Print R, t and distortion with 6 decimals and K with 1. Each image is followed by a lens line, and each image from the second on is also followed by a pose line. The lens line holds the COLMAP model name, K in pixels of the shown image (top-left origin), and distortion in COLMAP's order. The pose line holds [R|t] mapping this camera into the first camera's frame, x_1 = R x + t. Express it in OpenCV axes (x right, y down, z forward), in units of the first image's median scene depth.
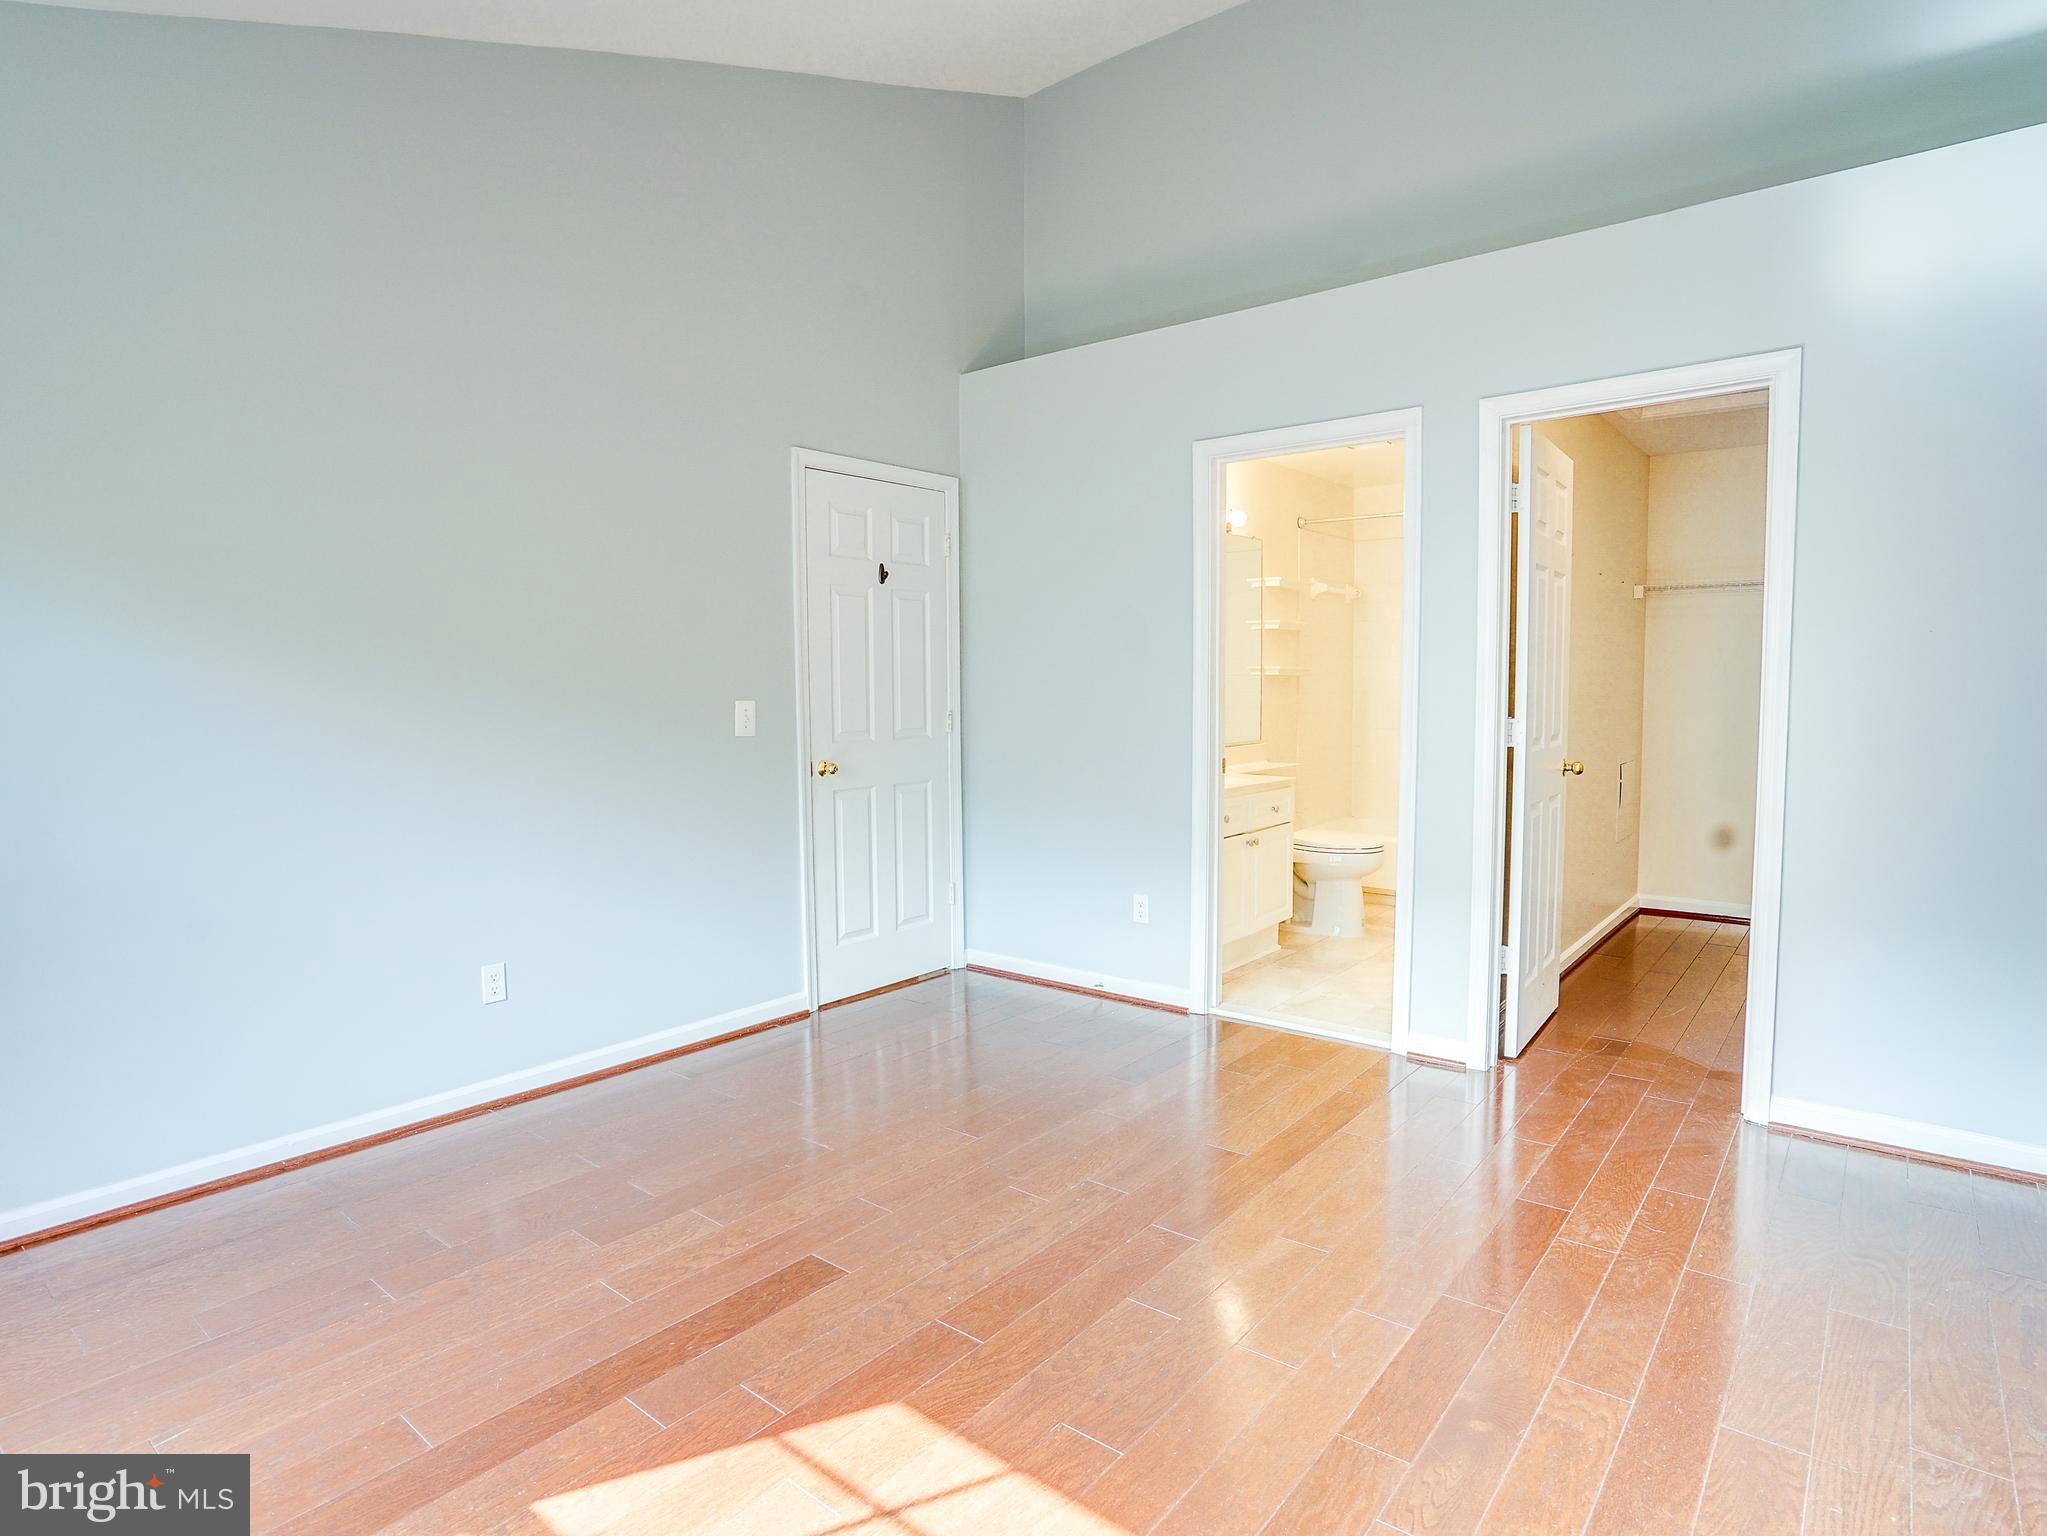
lens RADIAL K [[1067.3, 0, 1017.1], [0, 1067.3, 762.9], [0, 0, 1]] dist [-0.085689, 0.046918]
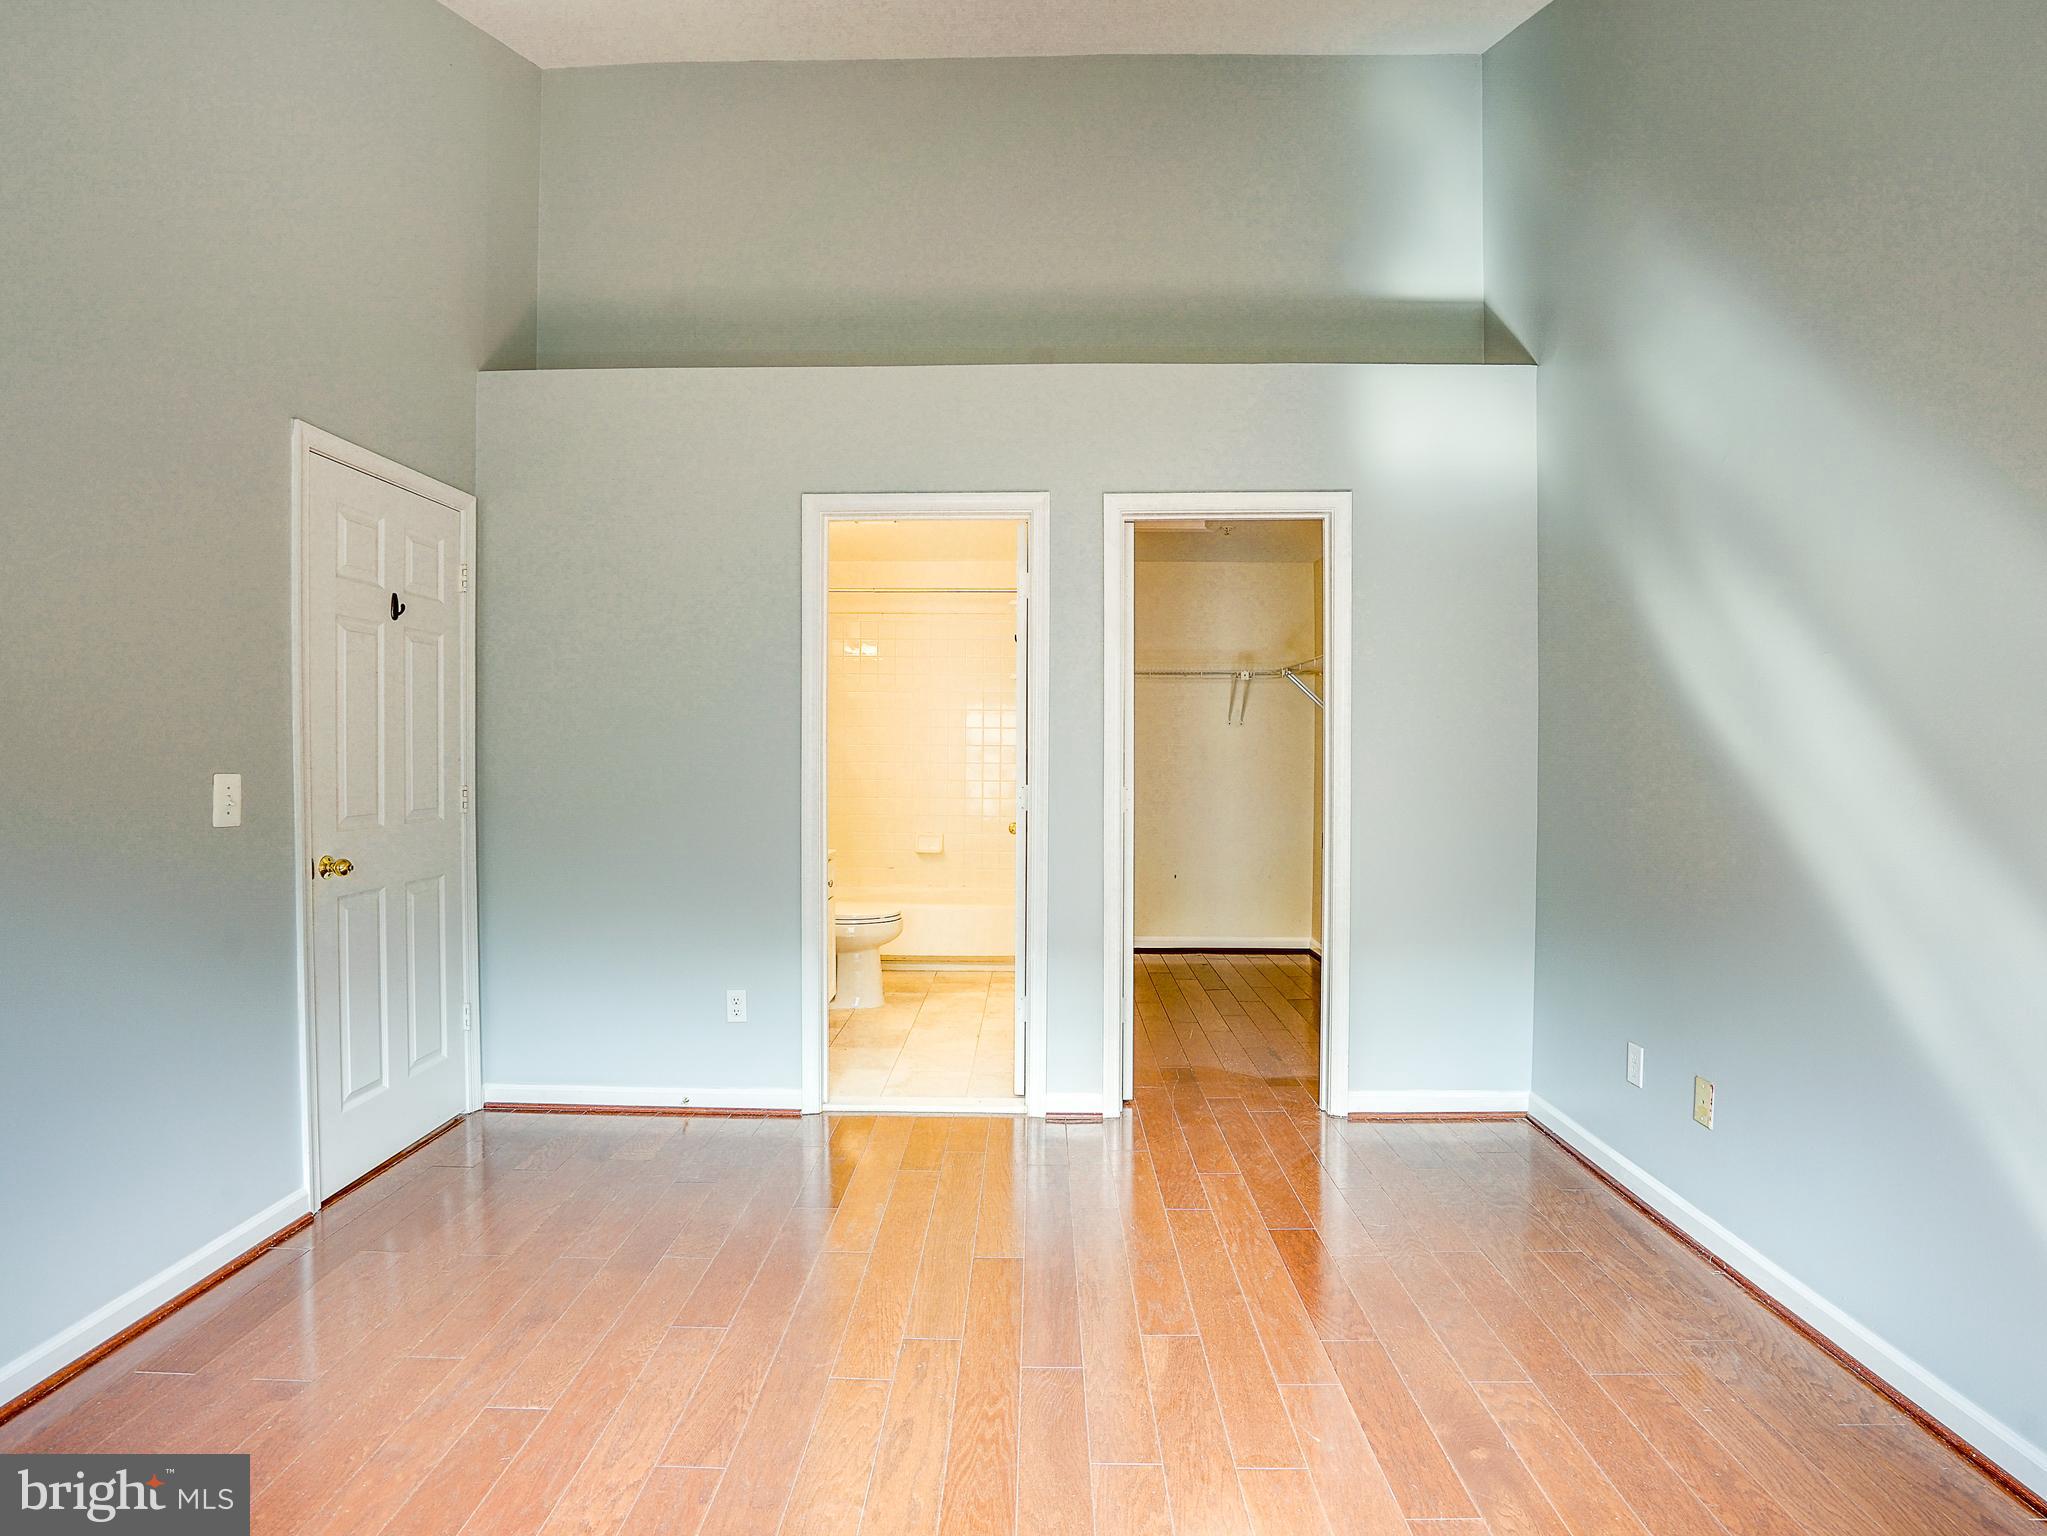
lens RADIAL K [[1044.0, 0, 1138.3], [0, 1044.0, 770.1], [0, 0, 1]] dist [-0.069670, 0.023596]
pose [[0.791740, -0.002655, 0.610853, -0.150640], [0.038564, 0.998213, -0.045645, -0.007474], [-0.609640, 0.059696, 0.790427, 0.112047]]
